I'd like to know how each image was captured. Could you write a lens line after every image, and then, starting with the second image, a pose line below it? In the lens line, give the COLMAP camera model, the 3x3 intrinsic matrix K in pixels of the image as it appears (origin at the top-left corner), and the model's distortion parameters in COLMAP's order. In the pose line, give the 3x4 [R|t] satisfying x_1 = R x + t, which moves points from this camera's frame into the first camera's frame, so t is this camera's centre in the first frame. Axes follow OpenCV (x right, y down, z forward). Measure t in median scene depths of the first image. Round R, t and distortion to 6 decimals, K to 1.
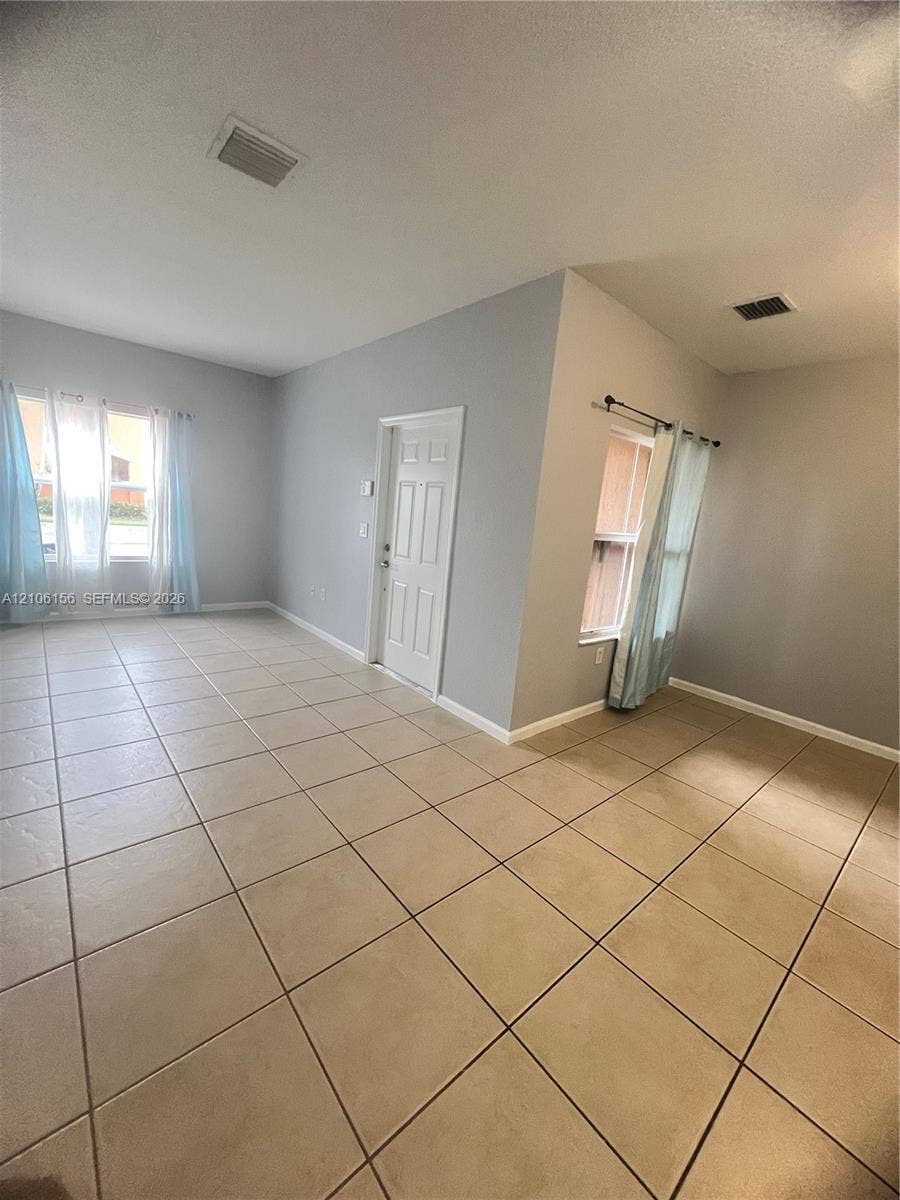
lens RADIAL K [[483.0, 0, 452.1], [0, 483.0, 602.2], [0, 0, 1]] dist [0.002068, -0.000770]
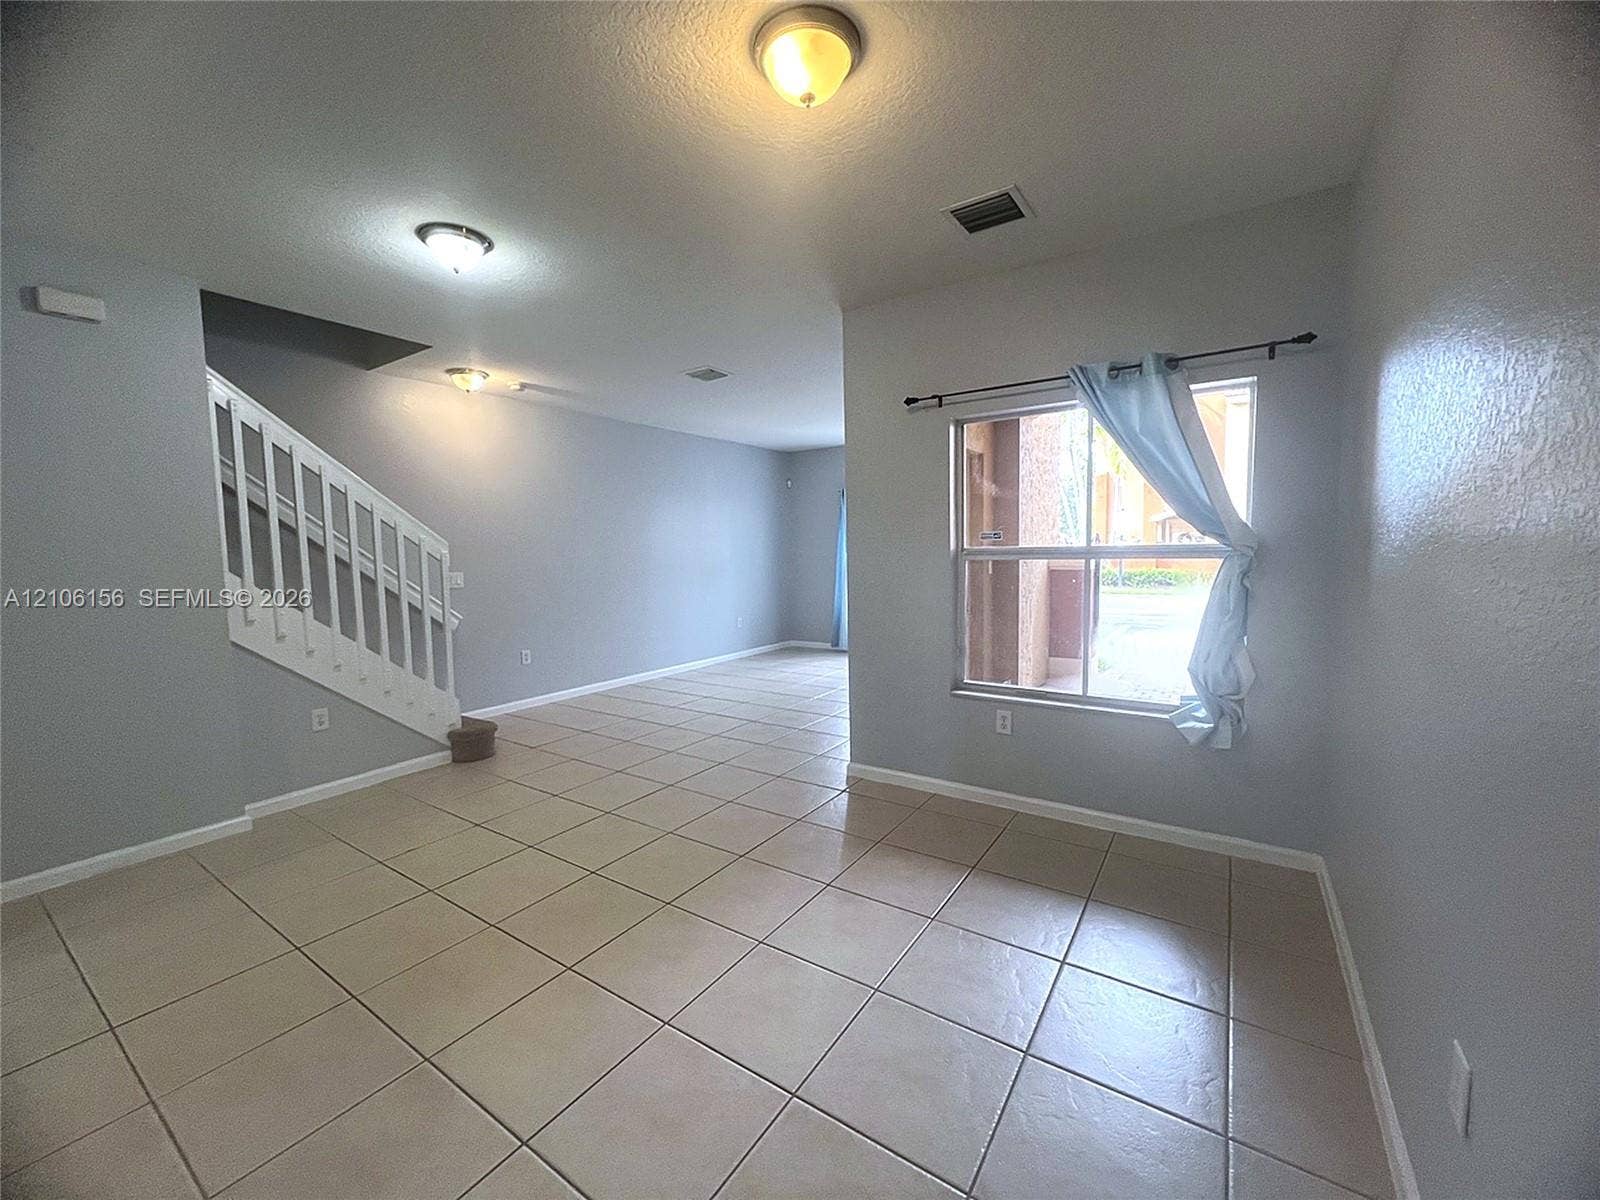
lens RADIAL K [[640.2, 0, 793.4], [0, 640.2, 604.2], [0, 0, 1]] dist [0.000533, -0.000198]
pose [[0.250554, -0.019247, -0.967911, 1.119922], [-0.139005, 0.988727, -0.055644, 0.035588], [0.958071, 0.148486, 0.245054, 0.450042]]
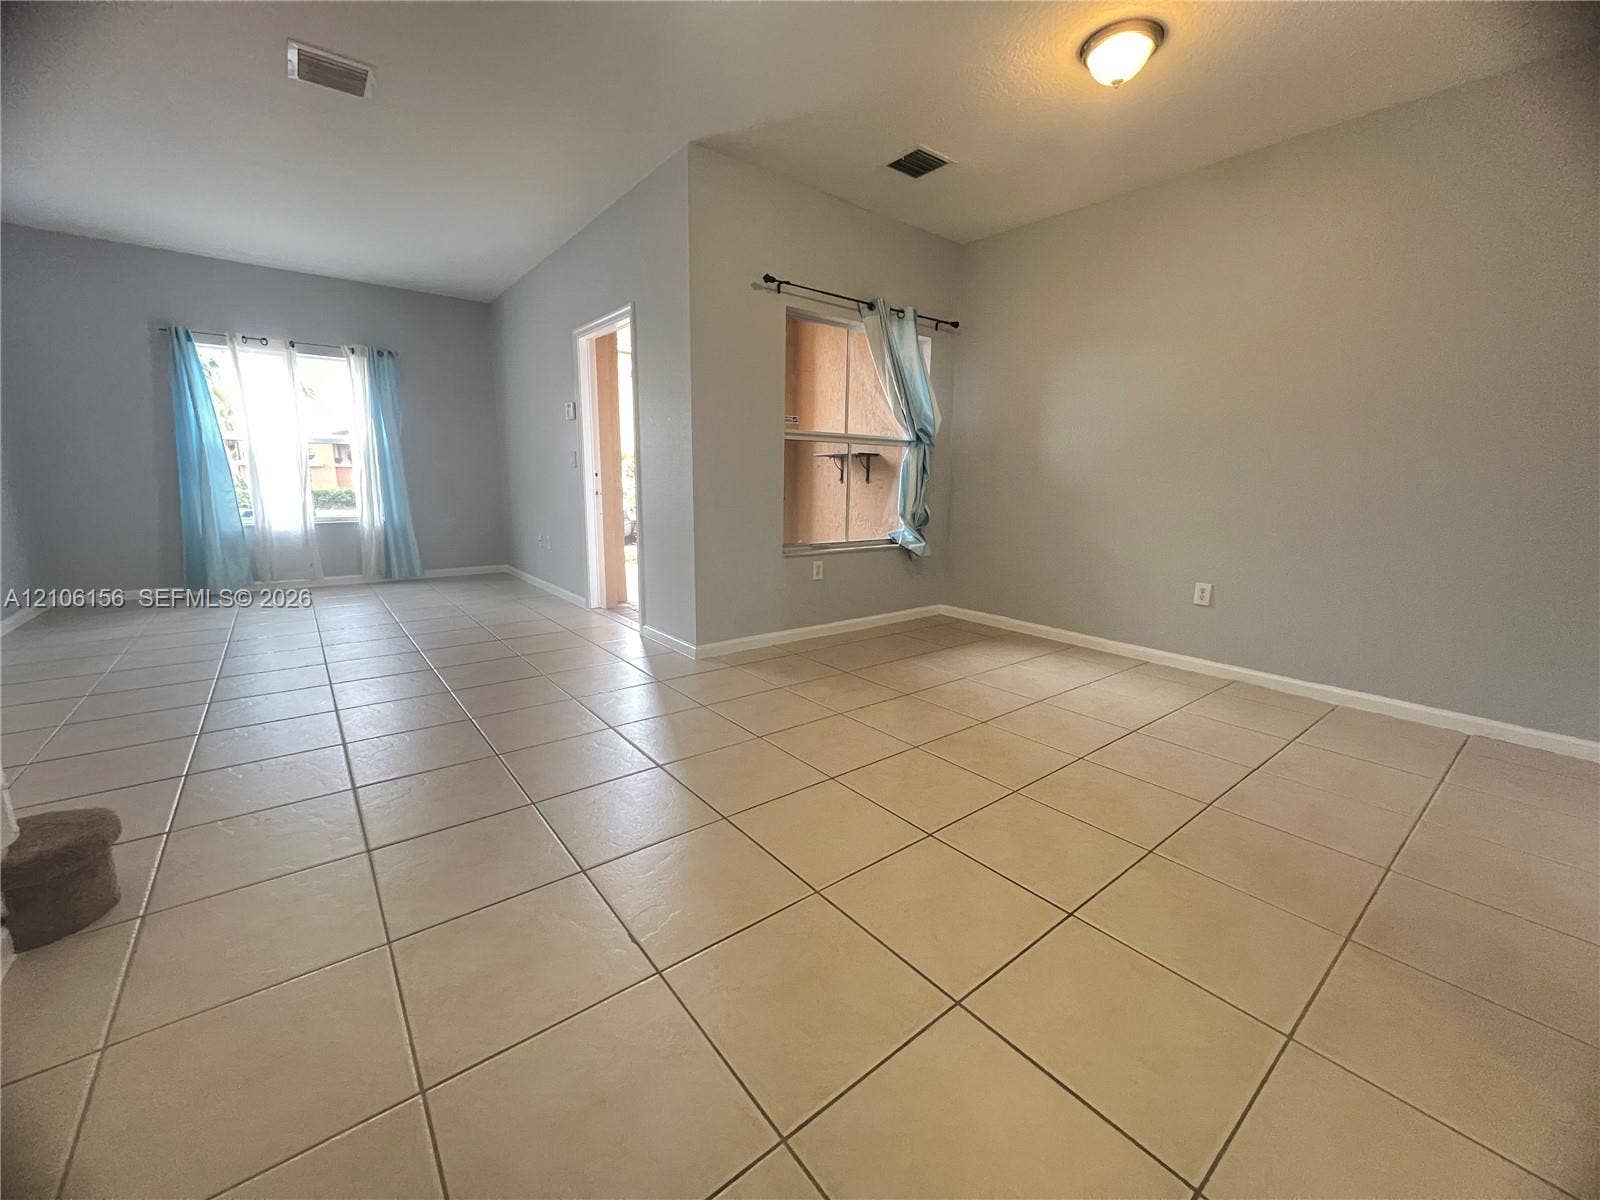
lens RADIAL K [[644.0, 0, 806.2], [0, 644.0, 606.5], [0, 0, 1]] dist [0.002068, -0.000770]
pose [[0.995906, -0.069682, -0.057583, 0.344146], [0.070359, 0.997473, 0.009816, 0.163363], [0.056754, -0.013828, 0.998292, -0.195172]]
